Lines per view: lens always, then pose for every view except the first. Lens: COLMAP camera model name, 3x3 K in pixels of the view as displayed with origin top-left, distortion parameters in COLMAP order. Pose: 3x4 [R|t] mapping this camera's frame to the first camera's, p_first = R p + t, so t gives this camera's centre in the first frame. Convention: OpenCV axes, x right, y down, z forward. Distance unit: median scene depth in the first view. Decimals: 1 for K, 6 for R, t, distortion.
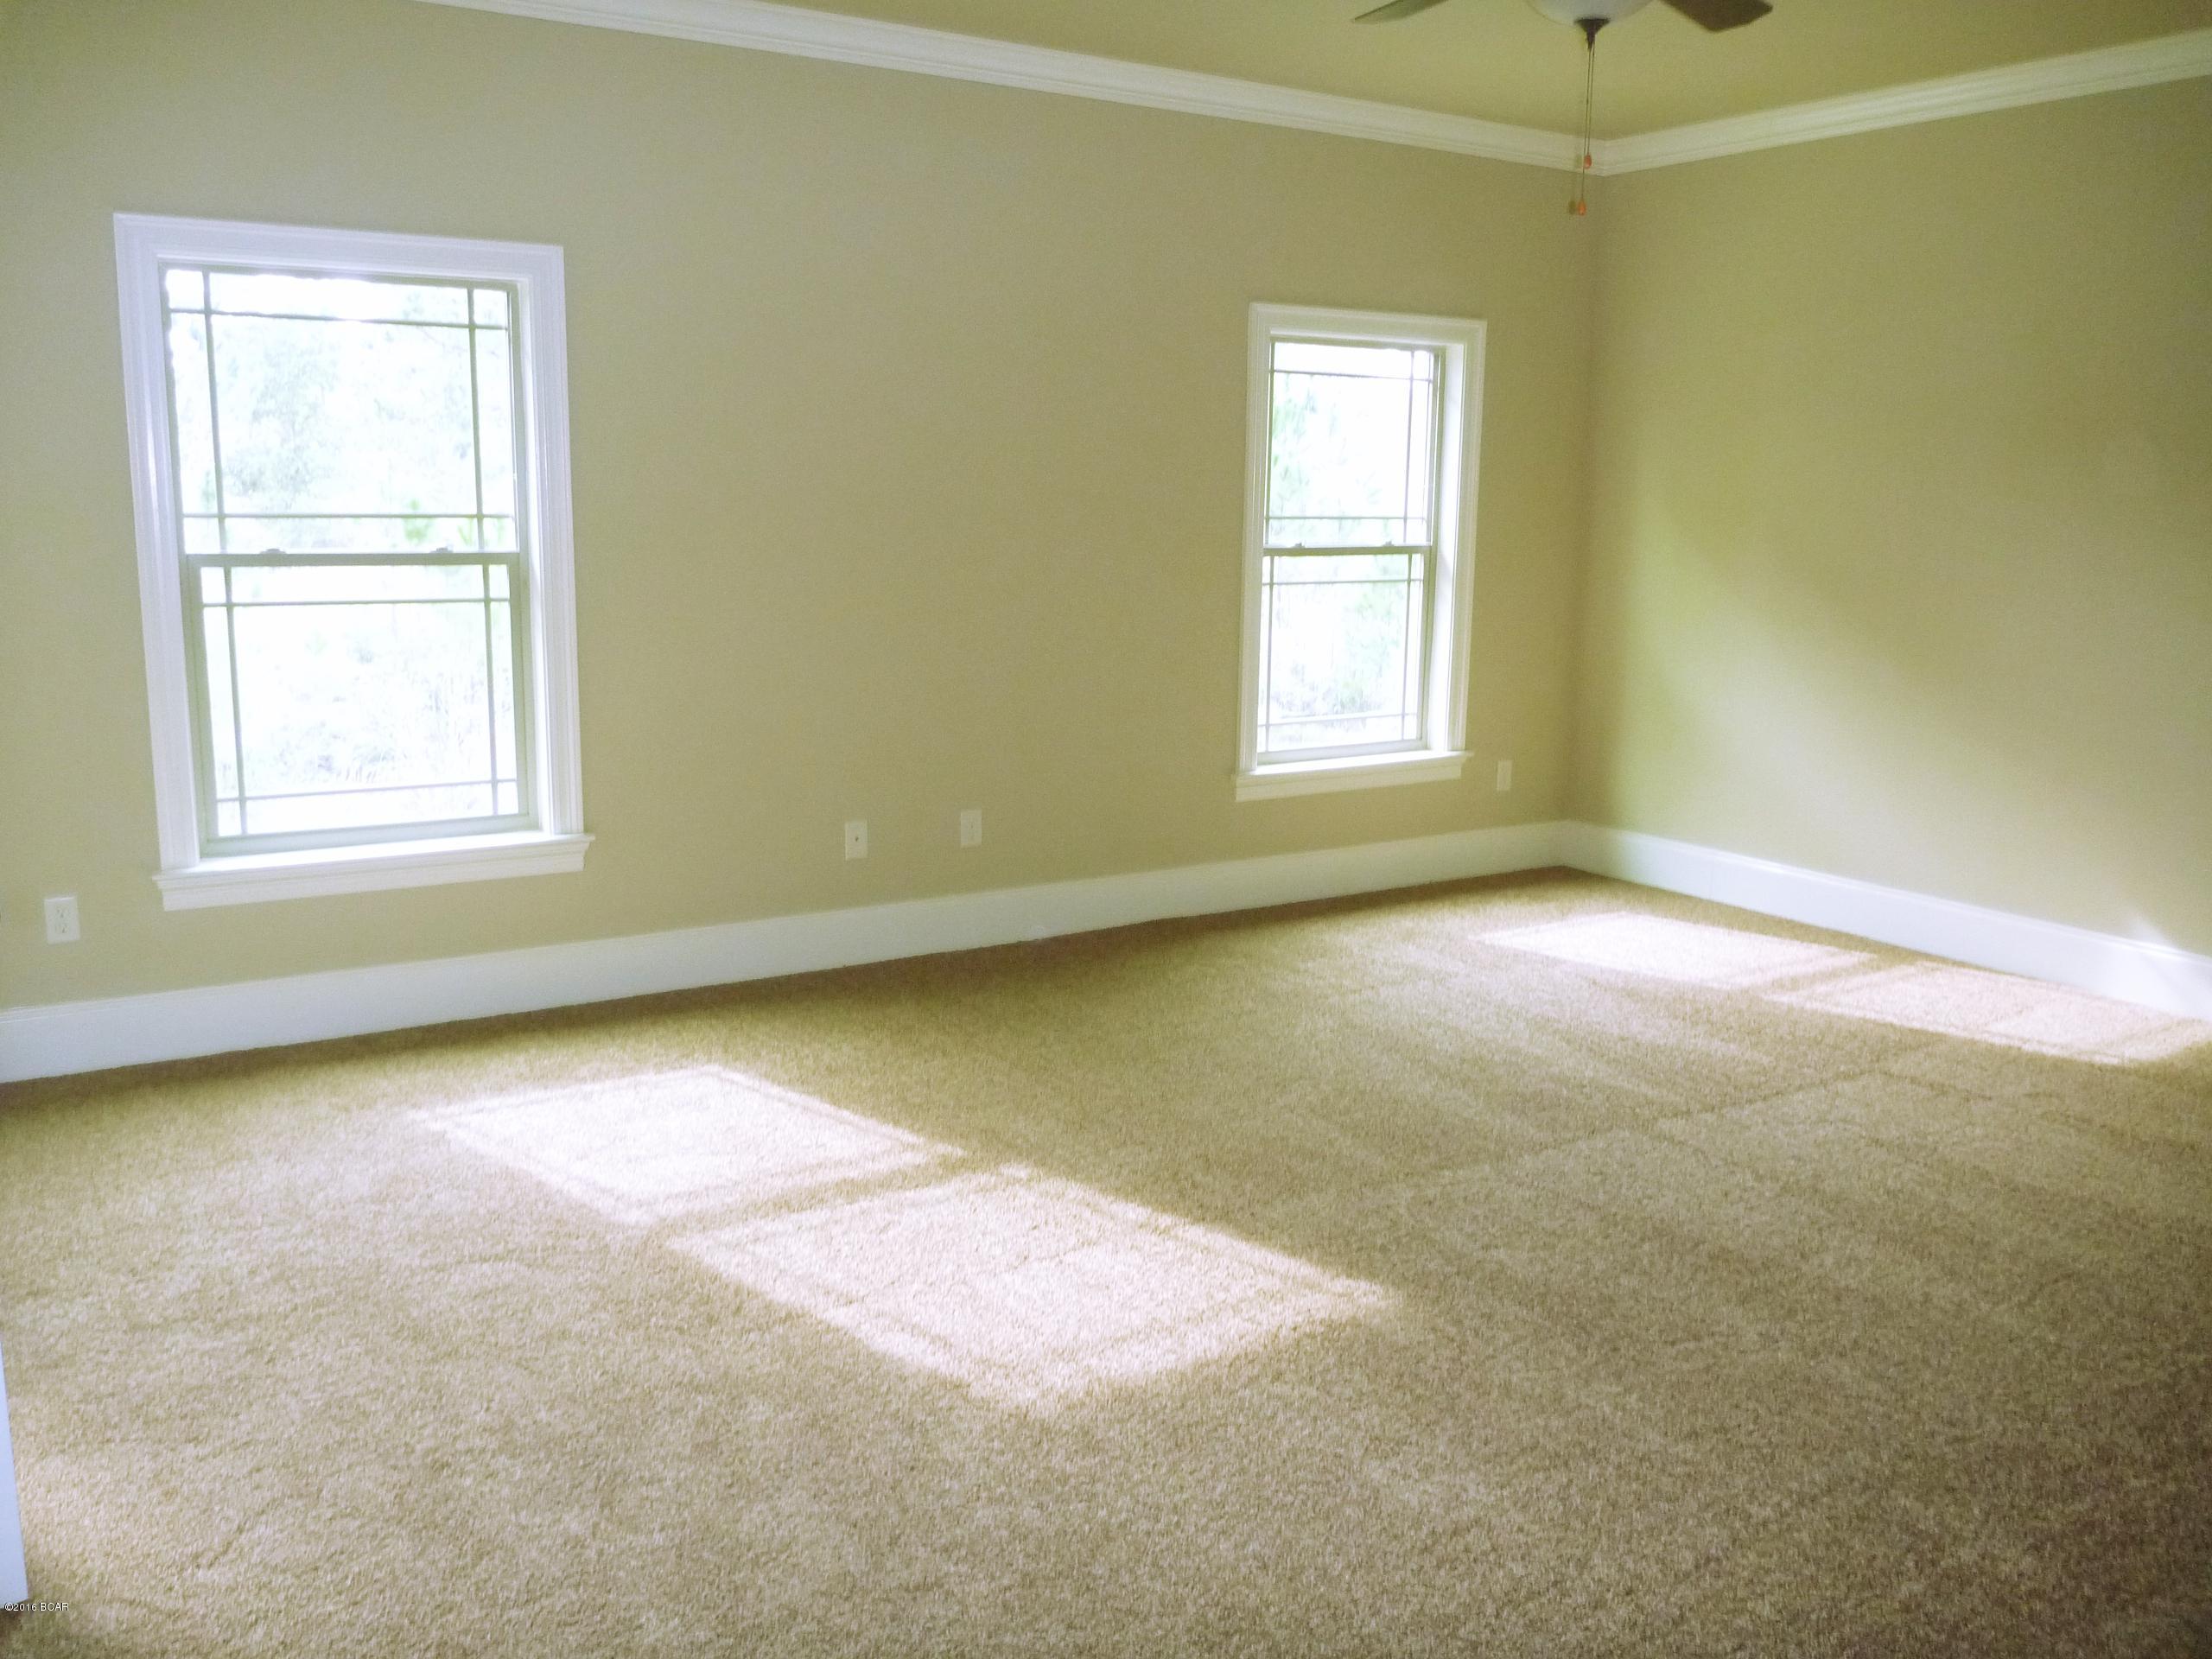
lens RADIAL K [[1788.2, 0, 1106.0], [0, 1788.2, 829.5], [0, 0, 1]] dist [-0.037291, -0.004327]
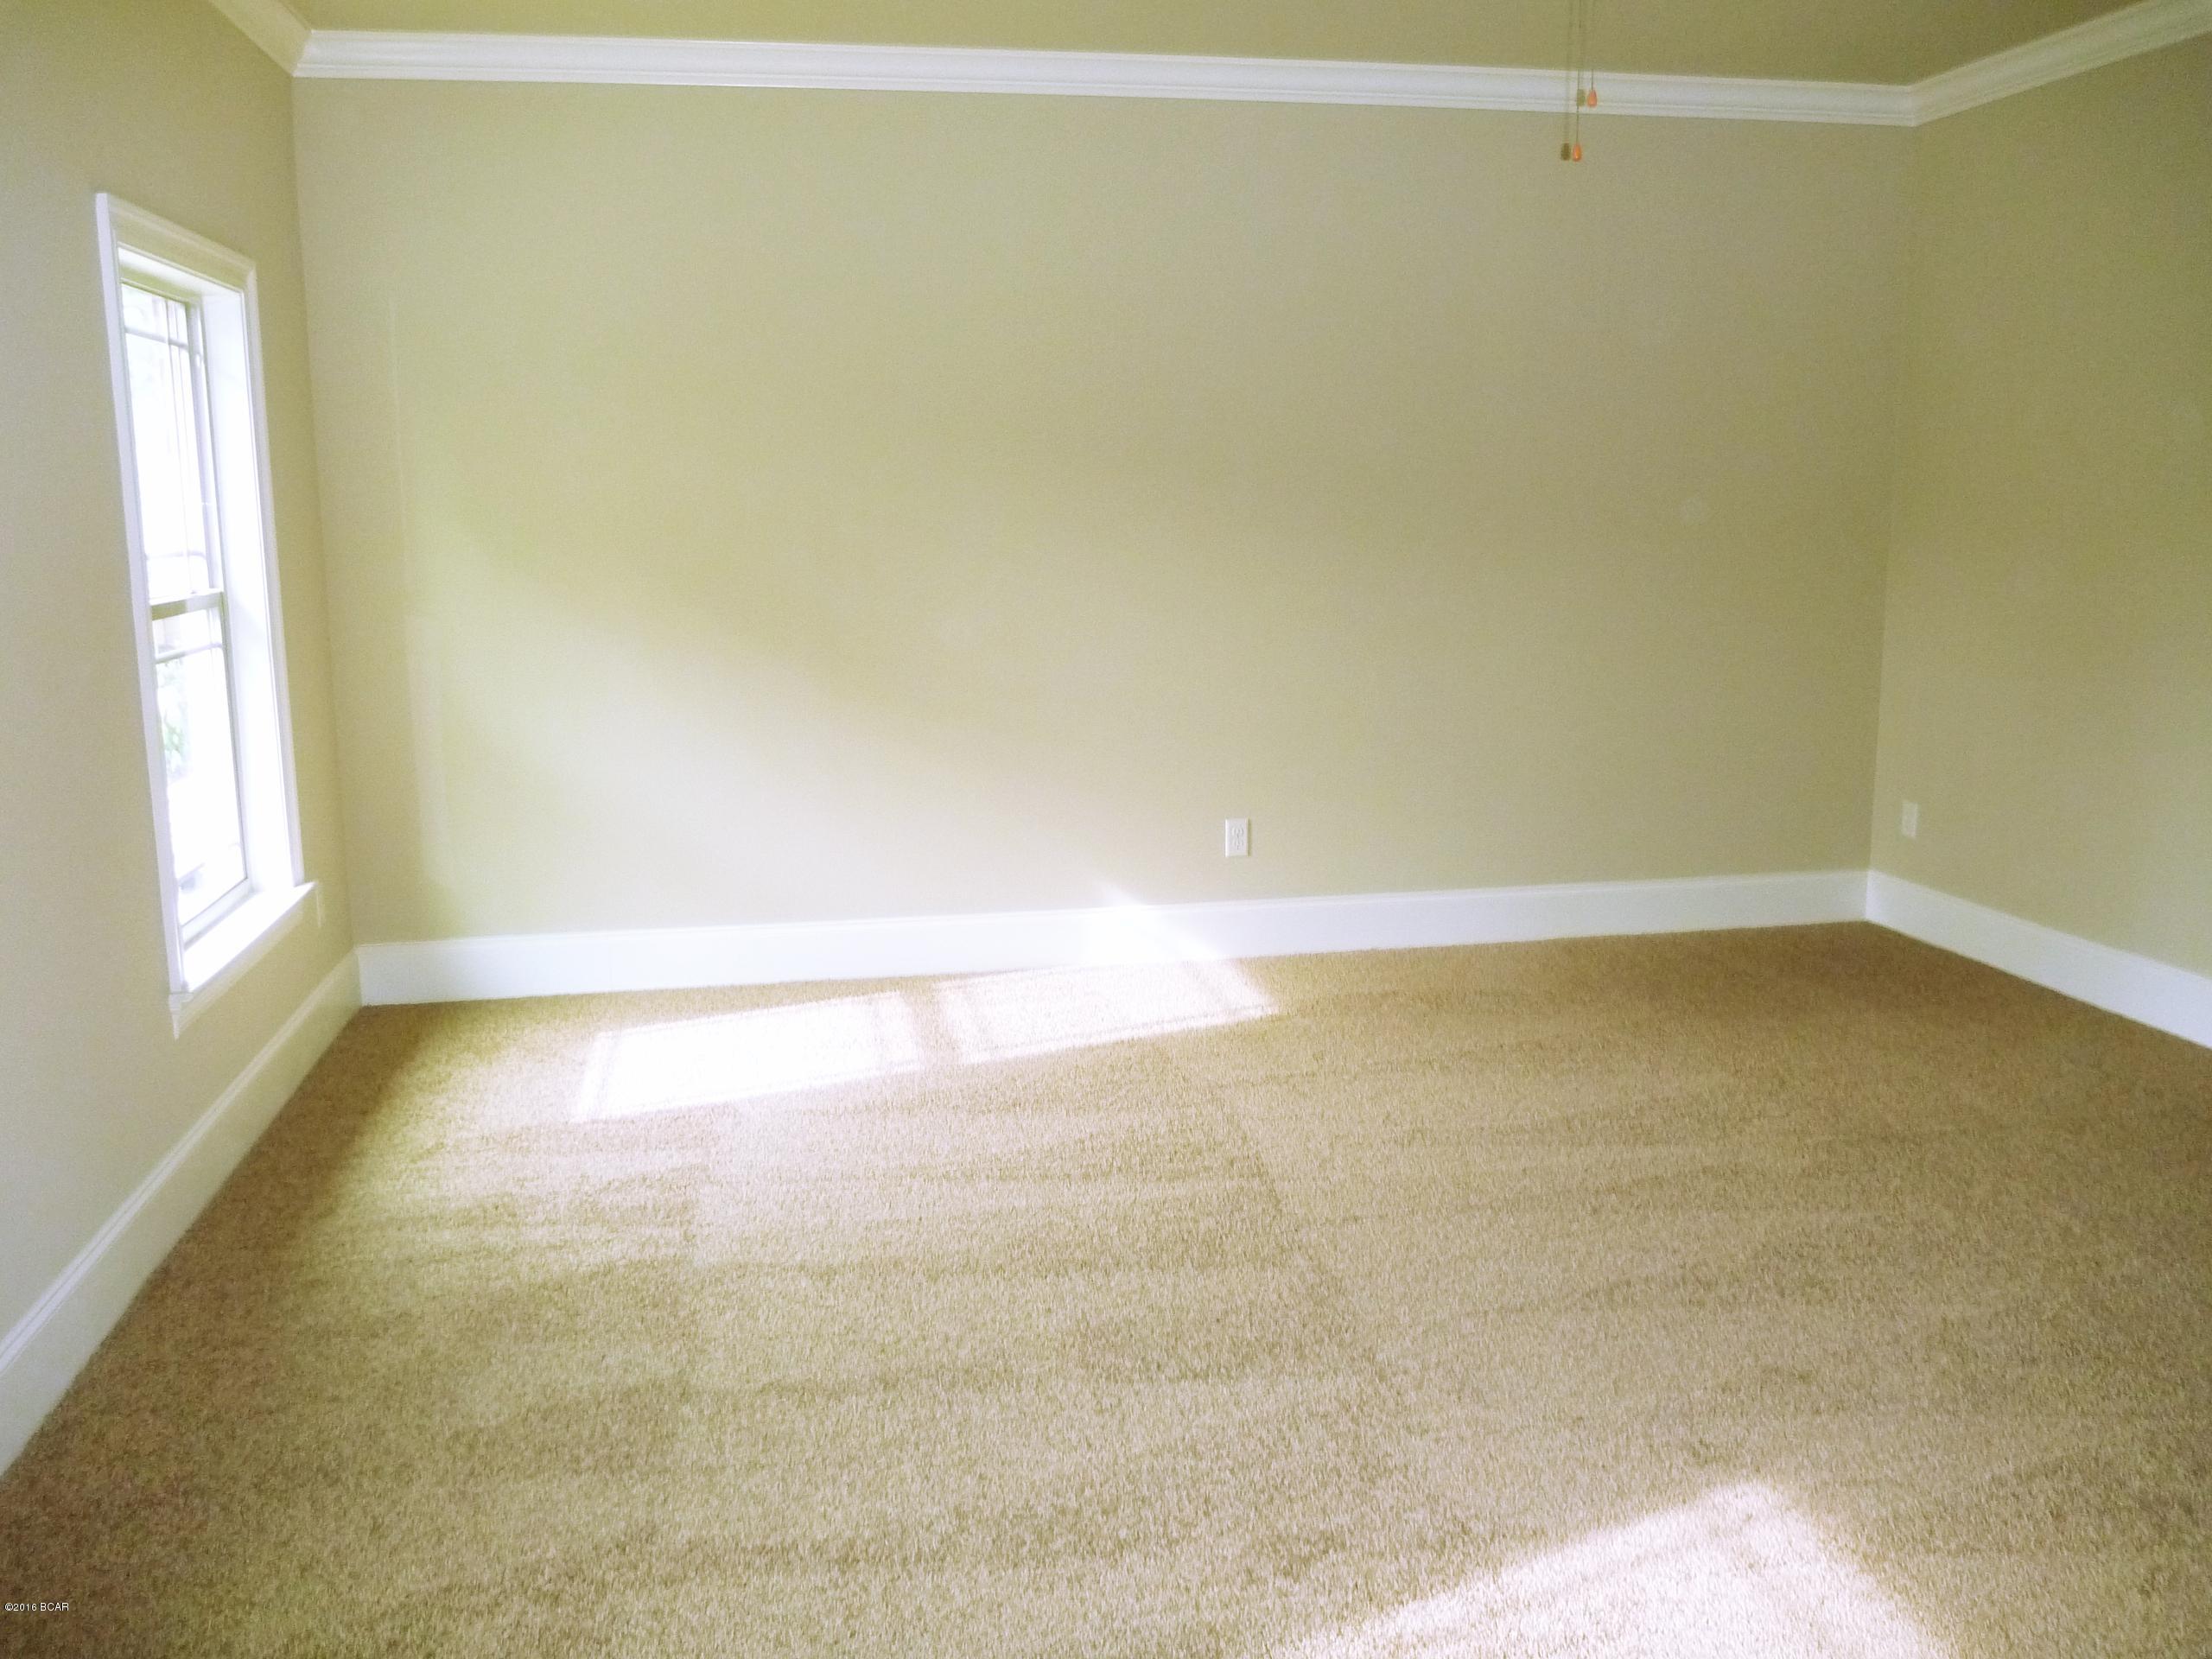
lens RADIAL K [[1788.2, 0, 1106.0], [0, 1788.2, 829.5], [0, 0, 1]] dist [-0.037291, -0.004327]
pose [[0.375148, -0.184388, 0.908441, -0.427862], [0.185871, 0.975076, 0.121156, -0.124865], [-0.908139, 0.123402, 0.400070, 0.617499]]
